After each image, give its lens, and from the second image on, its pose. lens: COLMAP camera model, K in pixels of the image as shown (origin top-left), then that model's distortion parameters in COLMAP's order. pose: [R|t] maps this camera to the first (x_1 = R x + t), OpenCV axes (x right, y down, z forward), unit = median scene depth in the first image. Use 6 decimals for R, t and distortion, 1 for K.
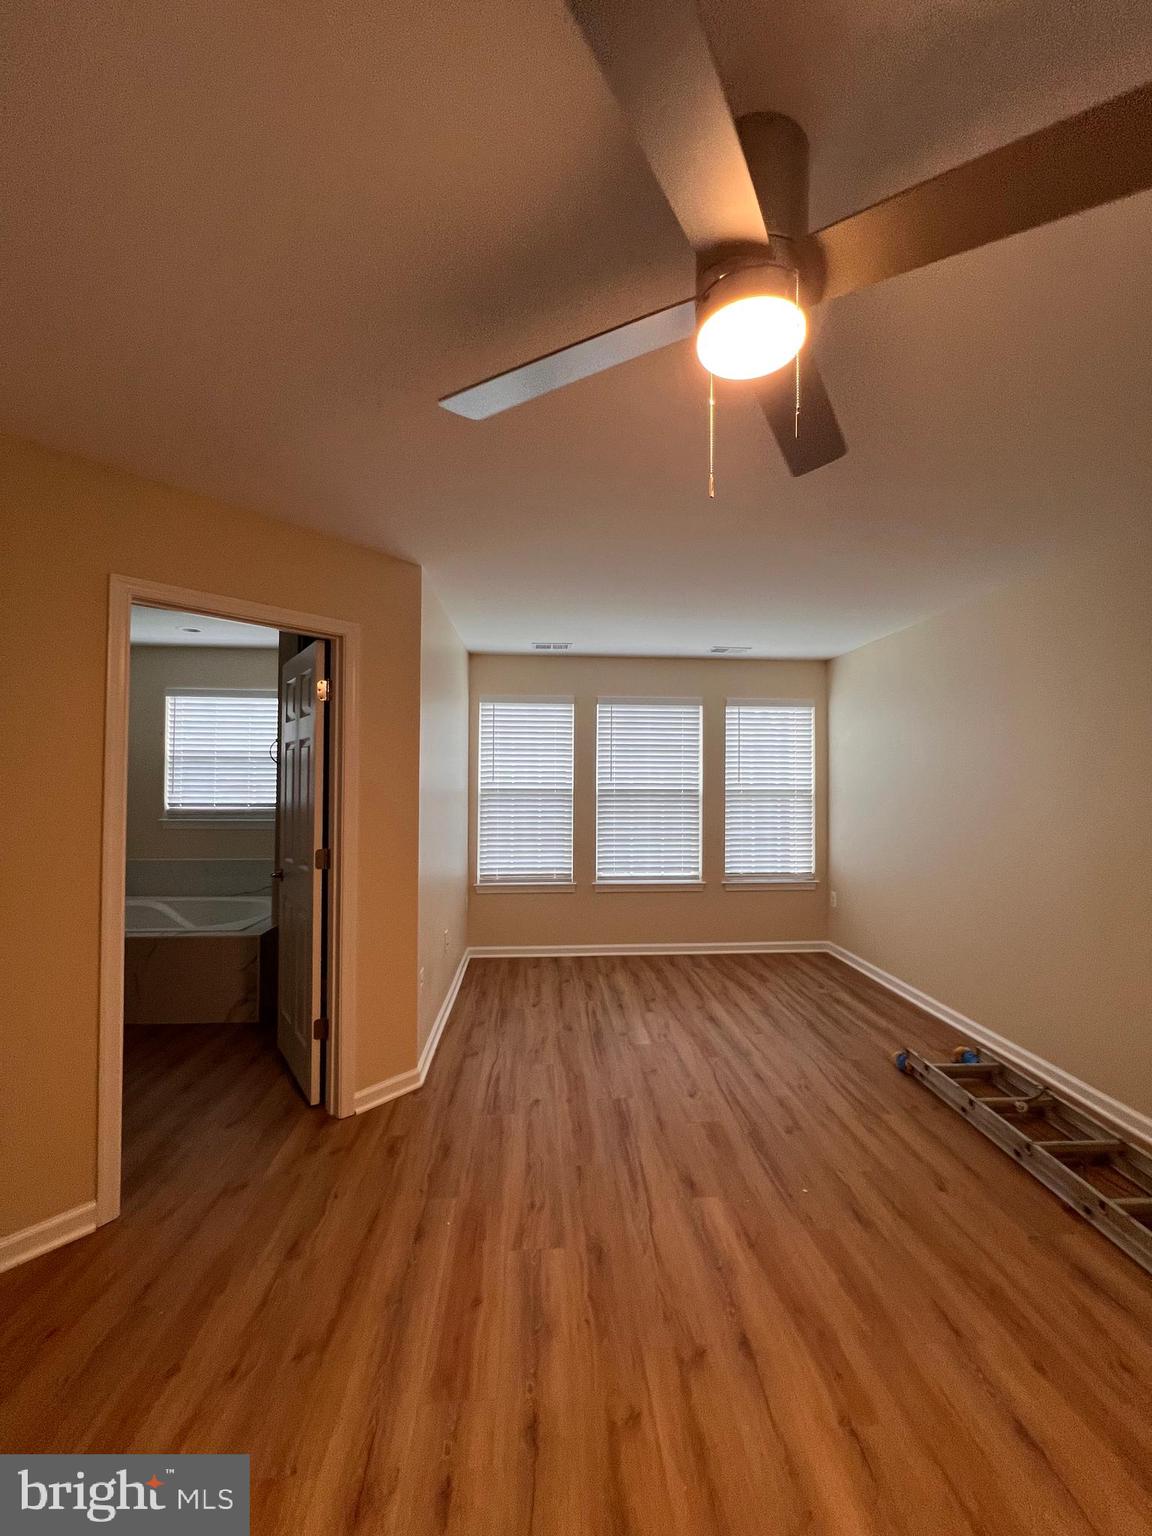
lens RADIAL K [[617.6, 0, 578.8], [0, 617.6, 764.6], [0, 0, 1]] dist [-0.002075, 0.000355]
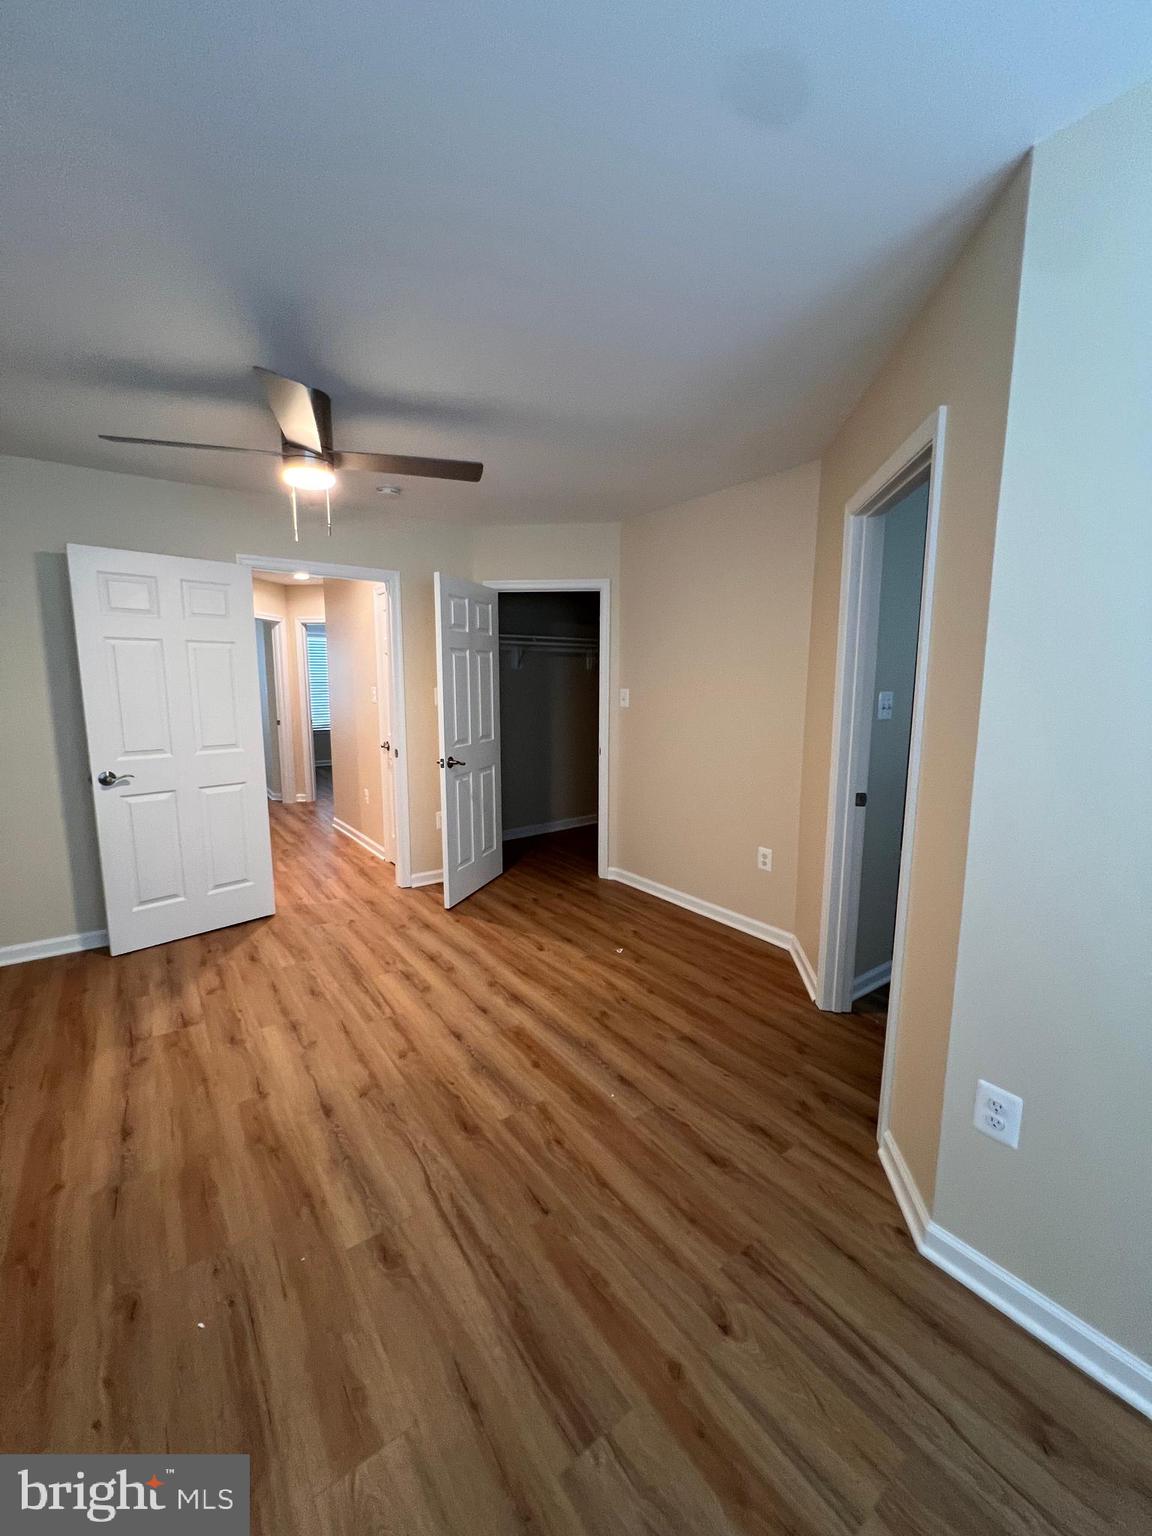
lens RADIAL K [[617.5, 0, 576.7], [0, 617.5, 764.0], [0, 0, 1]] dist [0.000842, -0.000286]
pose [[-0.849493, 0.065270, -0.523547, 0.353634], [0.007031, 0.993631, 0.112465, 0.057387], [0.527553, 0.091857, -0.844541, 1.781562]]
